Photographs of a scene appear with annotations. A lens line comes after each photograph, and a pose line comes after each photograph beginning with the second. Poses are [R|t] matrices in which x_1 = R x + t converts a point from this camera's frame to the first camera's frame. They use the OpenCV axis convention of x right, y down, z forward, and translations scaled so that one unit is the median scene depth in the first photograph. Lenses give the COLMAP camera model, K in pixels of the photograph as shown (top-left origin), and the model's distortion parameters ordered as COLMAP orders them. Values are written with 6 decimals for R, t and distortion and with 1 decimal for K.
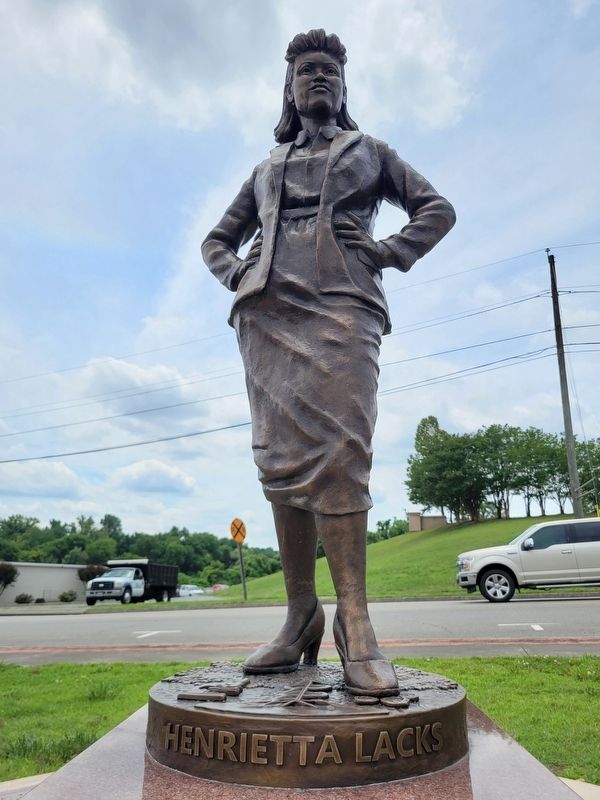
lens RADIAL K [[599.2, 0, 300.0], [0, 599.2, 400.0], [0, 0, 1]] dist [0.077077, -0.154957]
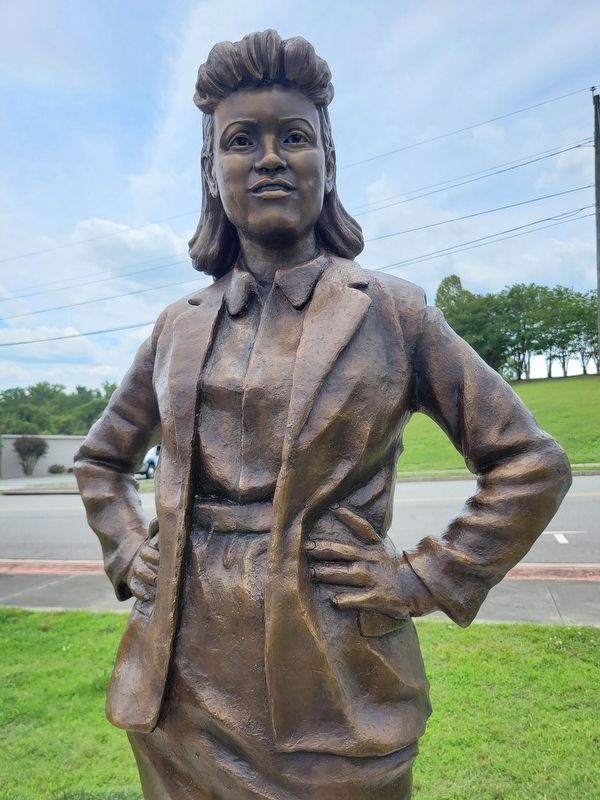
lens RADIAL K [[608.9, 0, 285.9], [0, 608.9, 403.5], [0, 0, 1]] dist [-0.000650, -0.004417]
pose [[0.998257, -0.027492, -0.052214, 0.058673], [0.038795, 0.972500, 0.229649, -0.439026], [0.044464, -0.231275, 0.971872, 0.503824]]
